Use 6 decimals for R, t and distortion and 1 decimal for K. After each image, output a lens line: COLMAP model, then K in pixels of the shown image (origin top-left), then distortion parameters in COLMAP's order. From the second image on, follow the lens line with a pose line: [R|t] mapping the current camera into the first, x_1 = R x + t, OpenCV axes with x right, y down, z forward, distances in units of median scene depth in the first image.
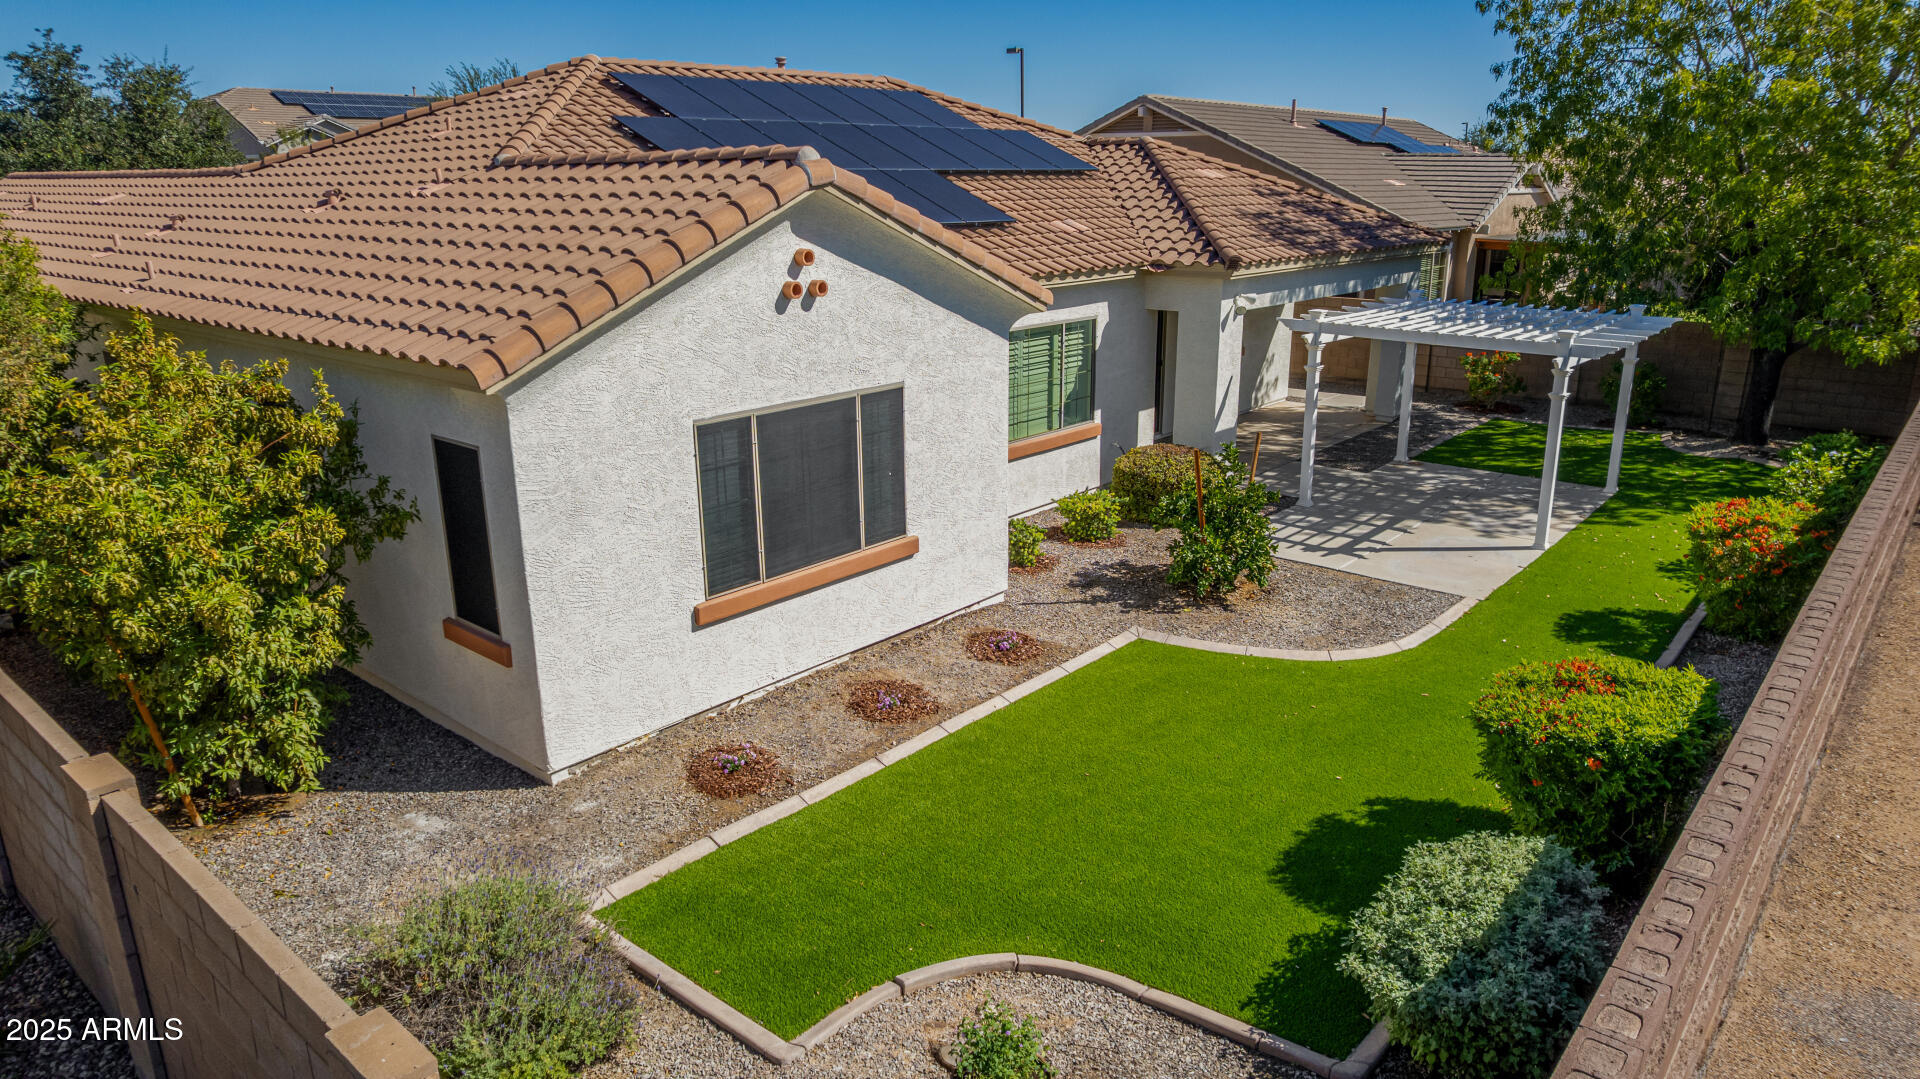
lens RADIAL K [[1233.8, 0, 960.0], [0, 1233.8, 539.5], [0, 0, 1]] dist [-0.066960, 0.060415]
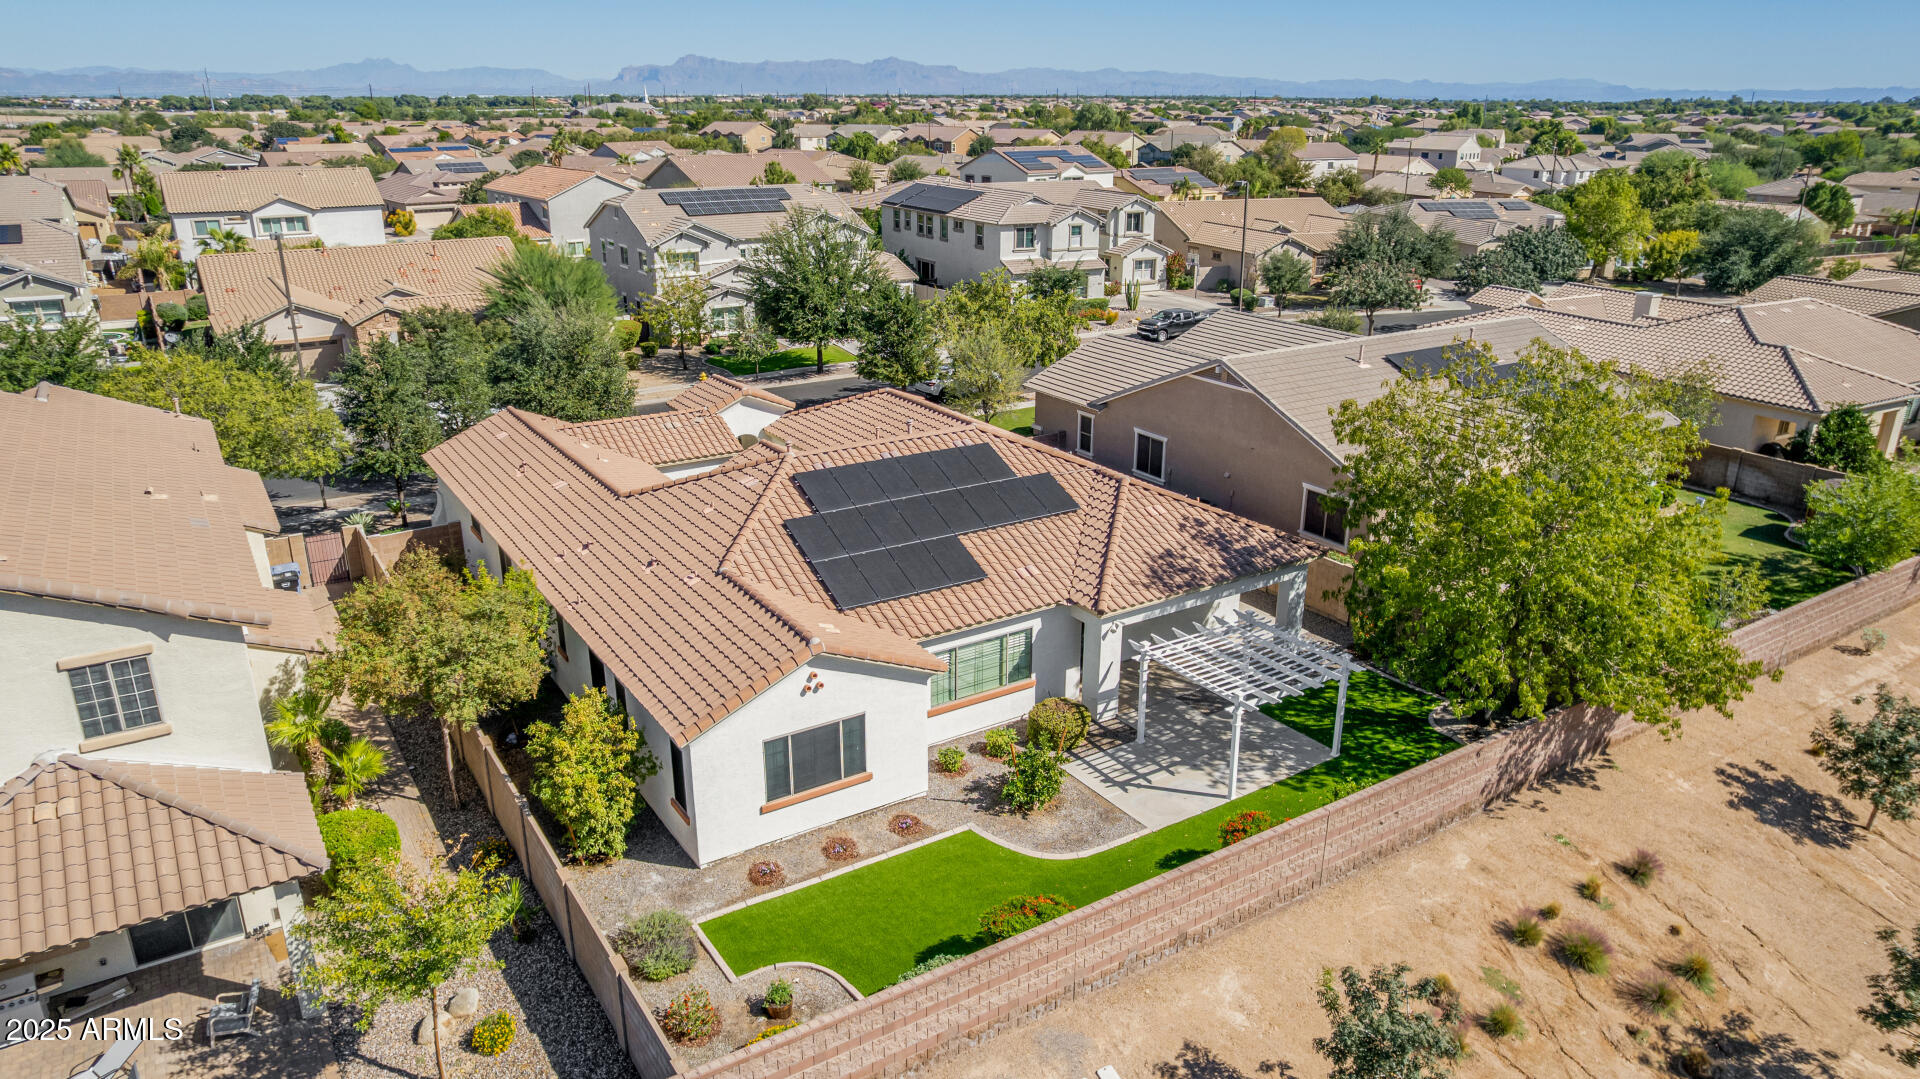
lens RADIAL K [[1233.8, 0, 960.0], [0, 1233.8, 539.5], [0, 0, 1]] dist [-0.066960, 0.060415]
pose [[0.961666, 0.100203, -0.255260, 0.770559], [-0.089711, 0.994586, 0.052451, -0.660705], [0.259134, -0.027541, 0.965449, -1.335232]]
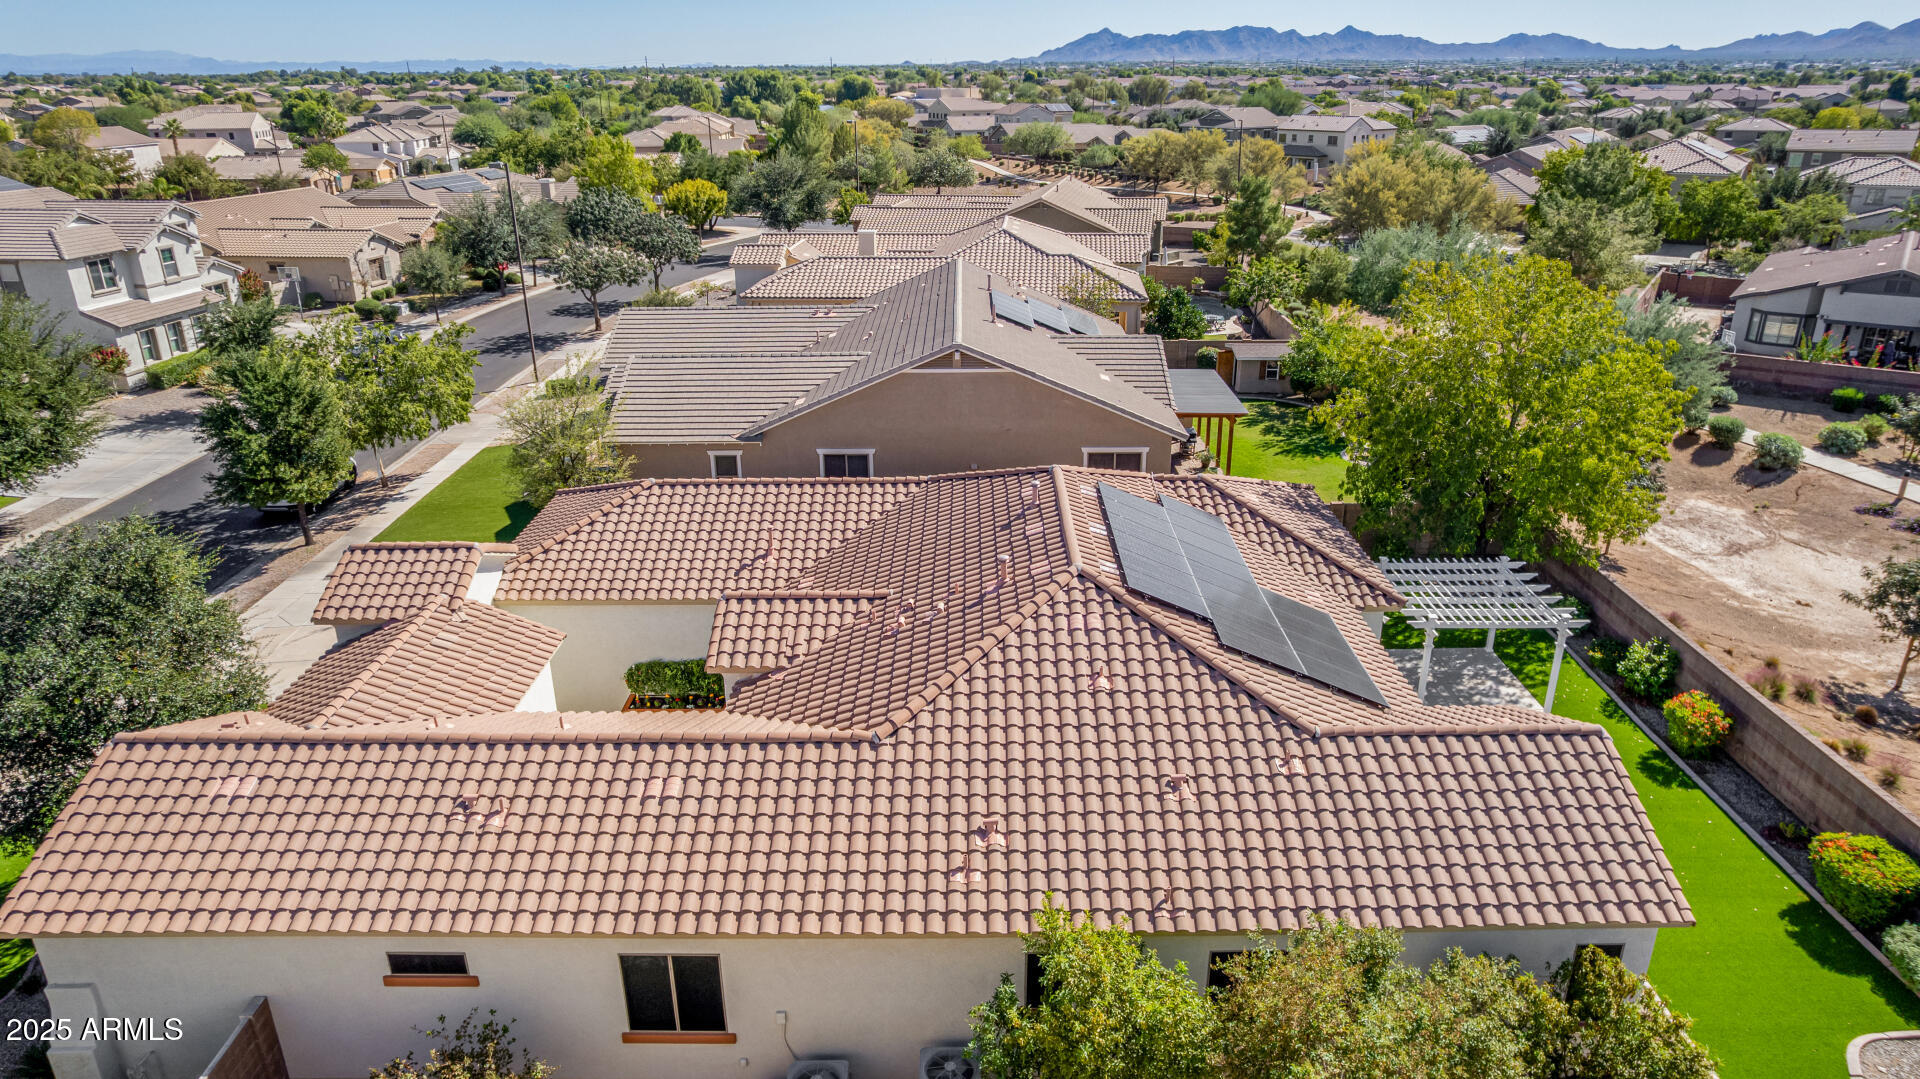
lens RADIAL K [[1208.8, 0, 960.0], [0, 1208.8, 539.5], [0, 0, 1]] dist [-0.066002, 0.055593]
pose [[0.743623, -0.241162, 0.623591, -2.061870], [0.200191, 0.970204, 0.136483, -1.066320], [-0.637925, 0.023345, 0.769745, 0.138341]]
